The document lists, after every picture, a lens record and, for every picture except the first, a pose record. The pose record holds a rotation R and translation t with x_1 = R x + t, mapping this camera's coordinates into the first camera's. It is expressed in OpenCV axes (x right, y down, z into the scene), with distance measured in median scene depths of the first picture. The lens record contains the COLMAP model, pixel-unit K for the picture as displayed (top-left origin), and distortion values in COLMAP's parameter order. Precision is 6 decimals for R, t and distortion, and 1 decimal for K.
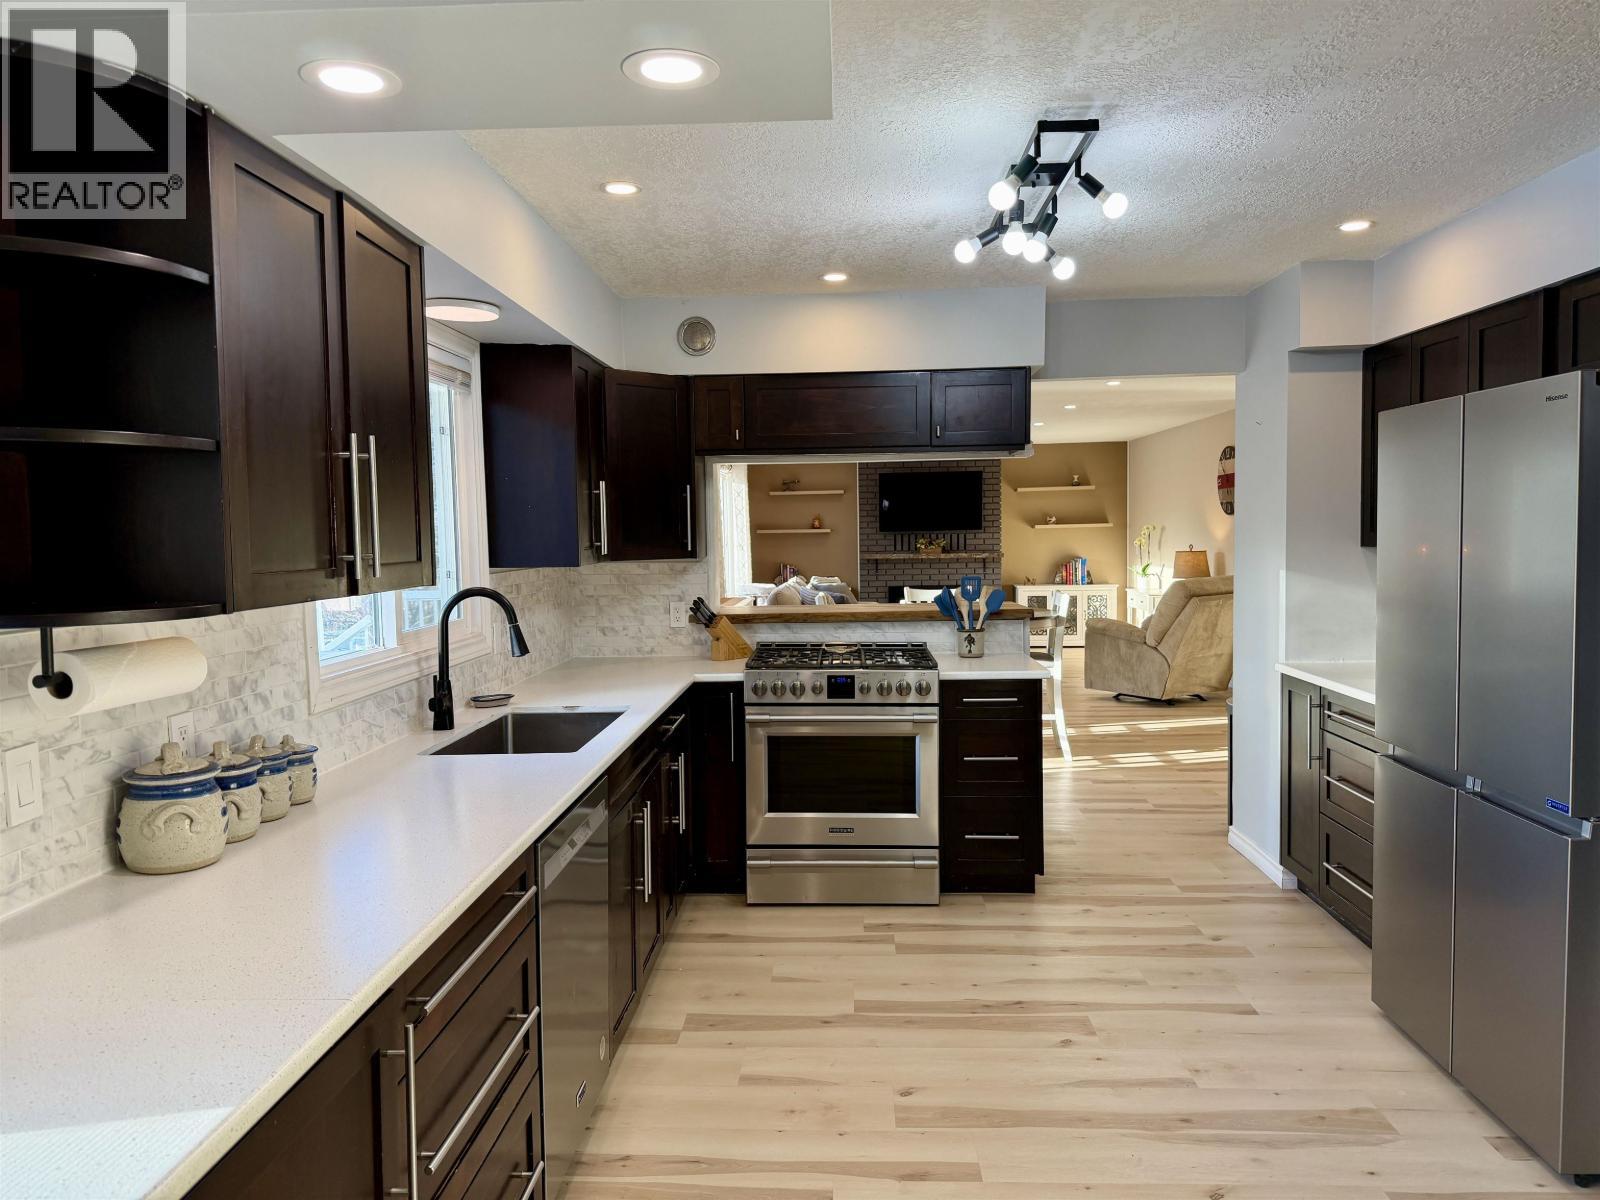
lens RADIAL K [[1122.3, 0, 779.8], [0, 1122.3, 601.6], [0, 0, 1]] dist [0.086187, -0.118309]
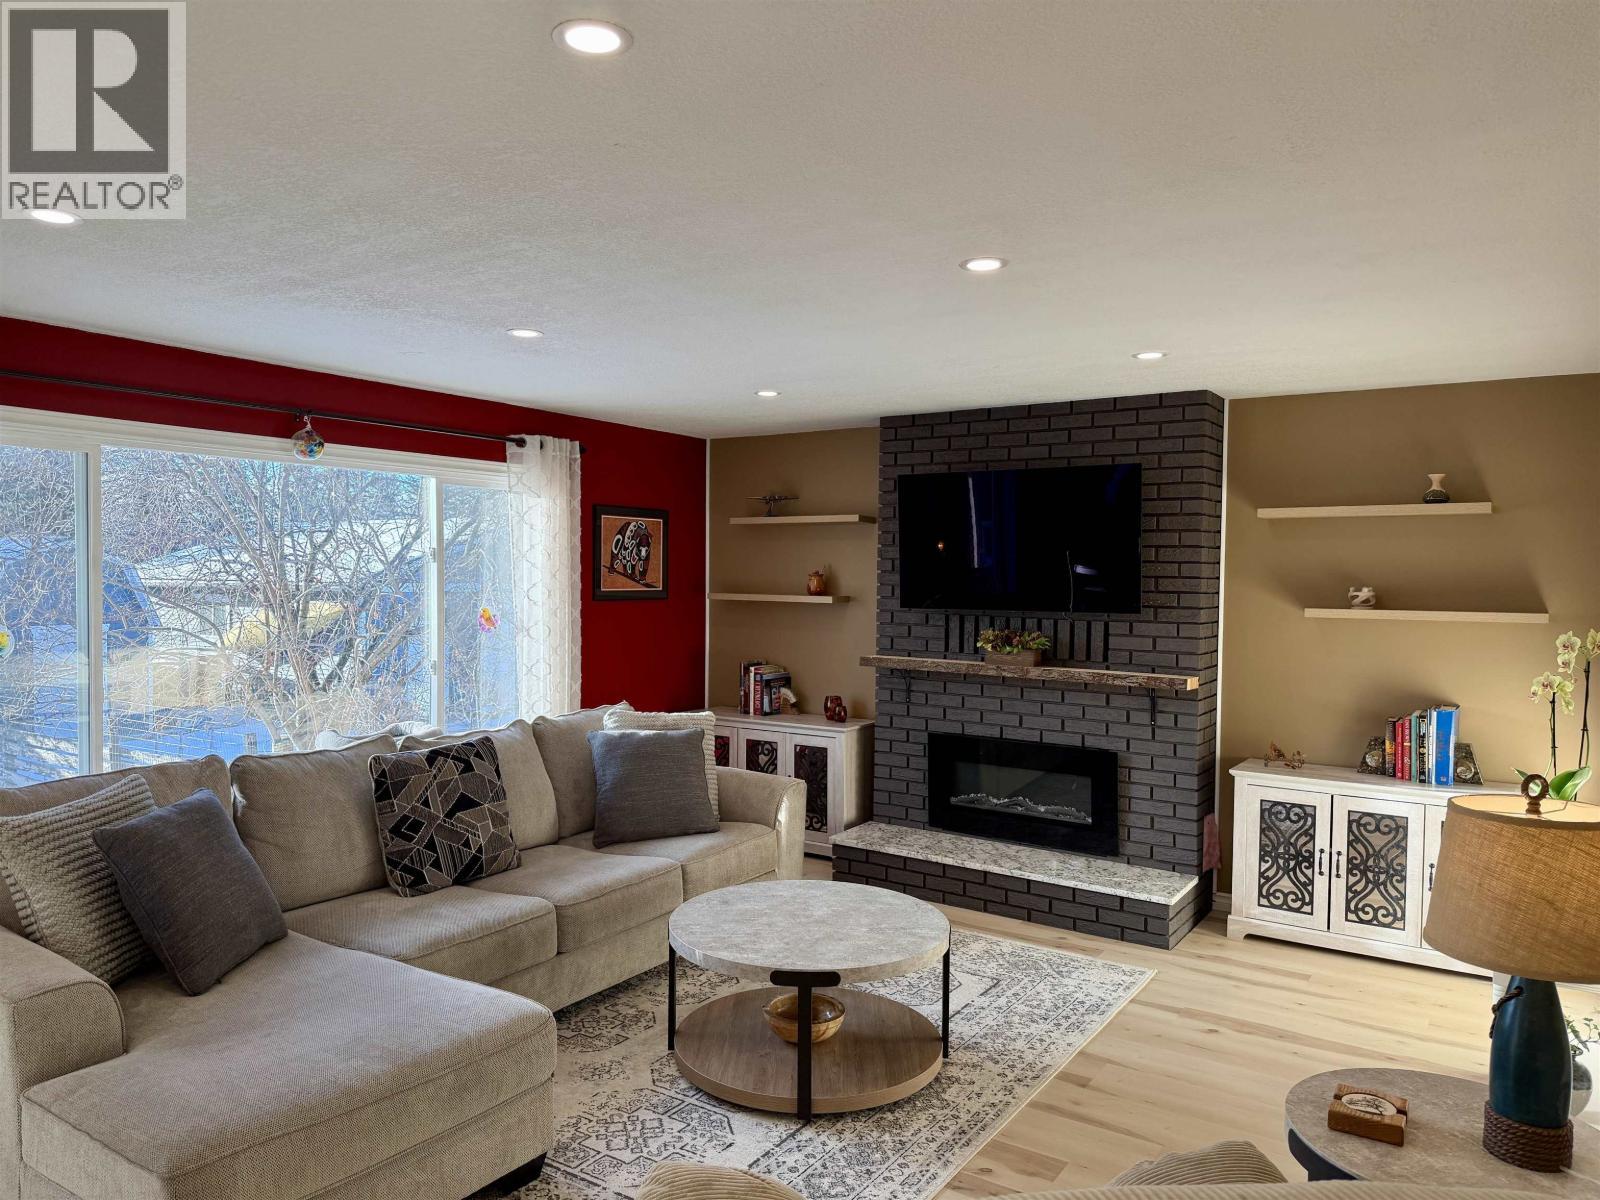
lens RADIAL K [[1122.3, 0, 791.0], [0, 1122.3, 596.1], [0, 0, 1]] dist [0.086187, -0.118309]
pose [[0.864901, 0.036794, -0.500592, 0.839347], [-0.057514, 0.998006, -0.026016, -0.163596], [0.498636, 0.051292, 0.865293, 1.853538]]
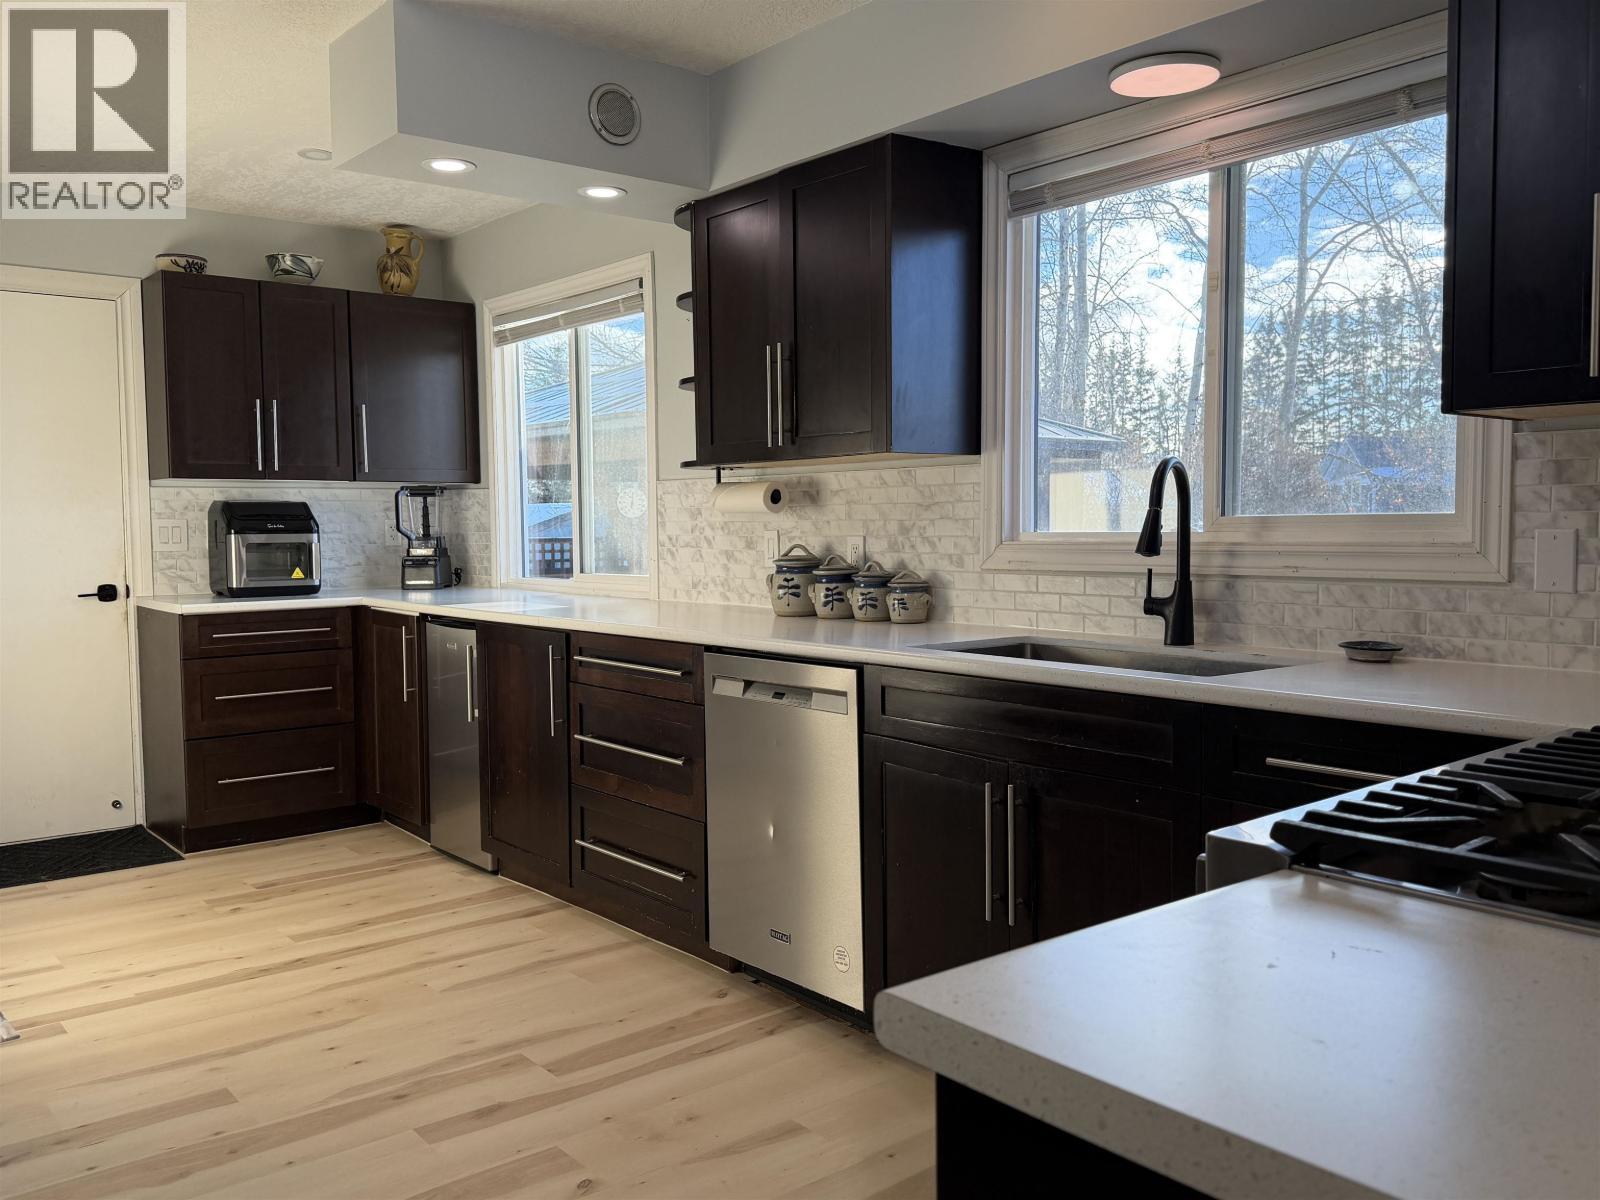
lens RADIAL K [[1309.5, 0, 801.4], [0, 1309.5, 612.5], [0, 0, 1]] dist [0.093773, -0.145349]
pose [[-0.734031, 0.066228, -0.675879, 0.374411], [-0.025839, 0.991789, 0.125246, -0.009630], [0.678624, 0.109398, -0.726293, 1.144129]]
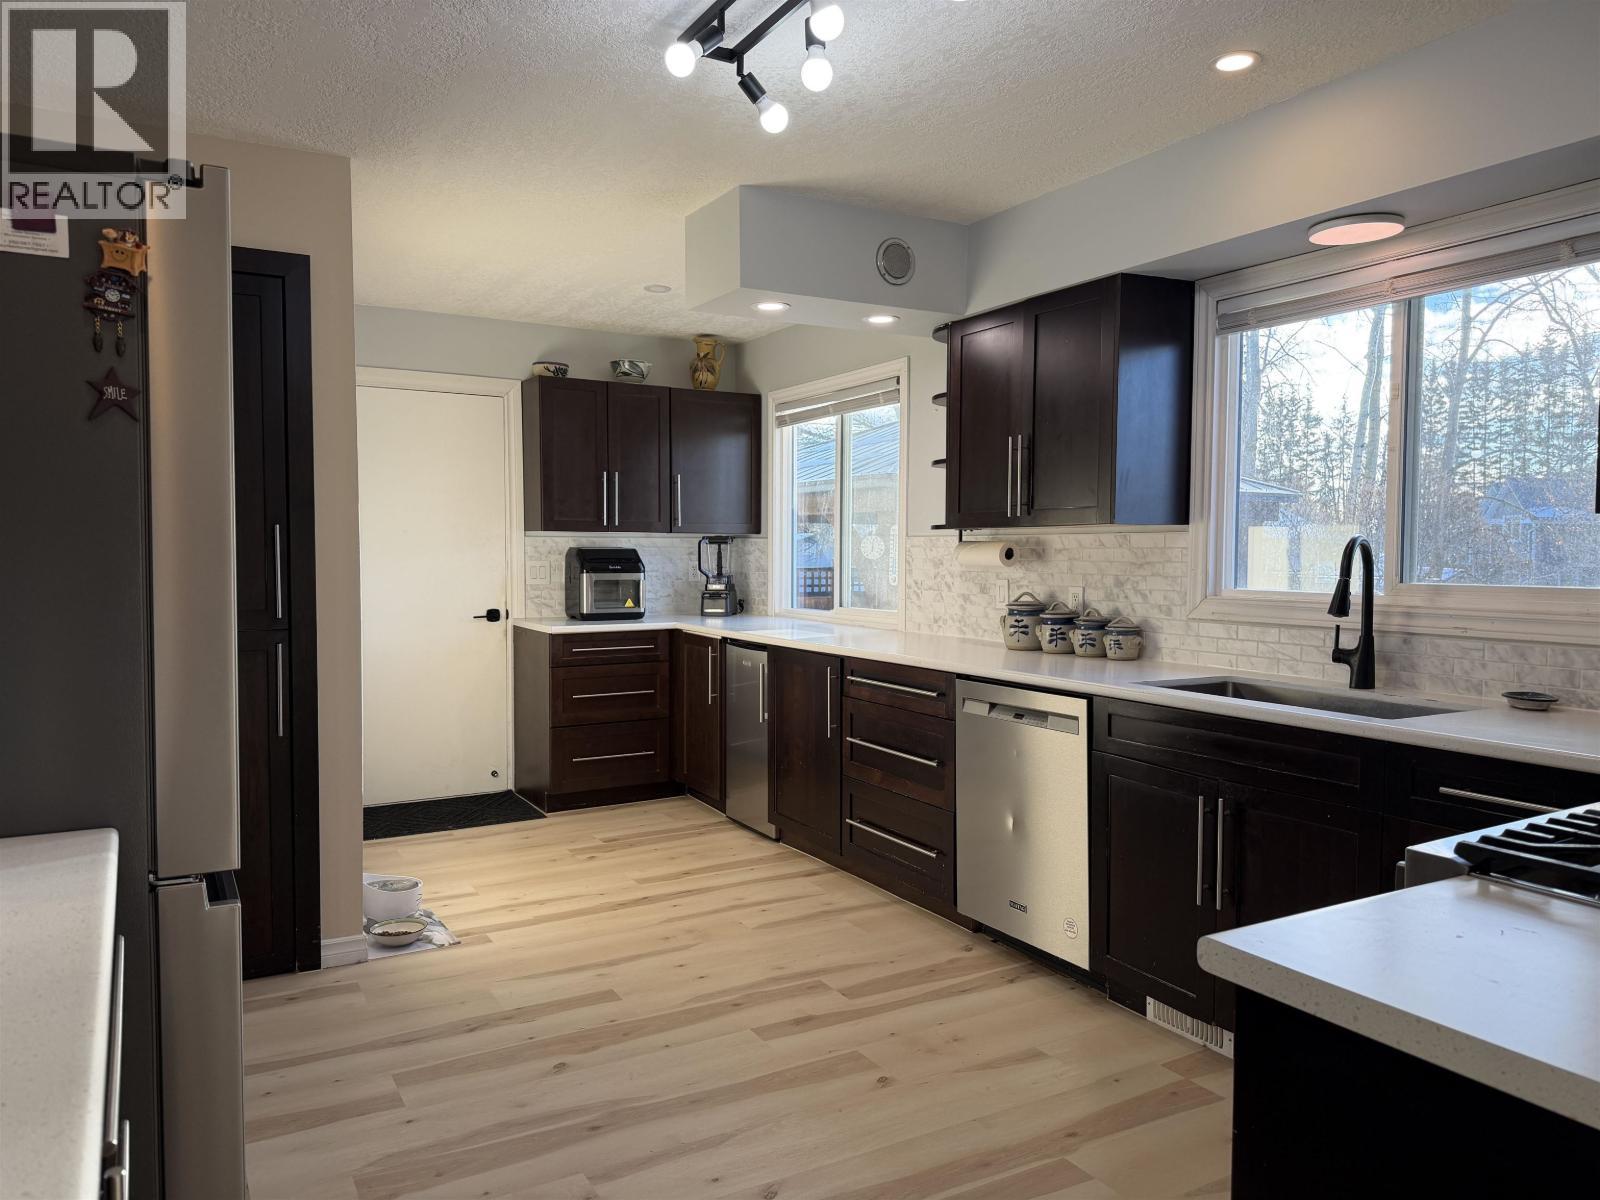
lens RADIAL K [[1122.3, 0, 794.9], [0, 1122.3, 610.5], [0, 0, 1]] dist [0.086187, -0.118309]
pose [[-0.837769, 0.040711, -0.544506, 0.460610], [-0.027293, 0.992848, 0.116224, -0.035324], [0.545343, 0.112230, -0.830666, 1.179698]]
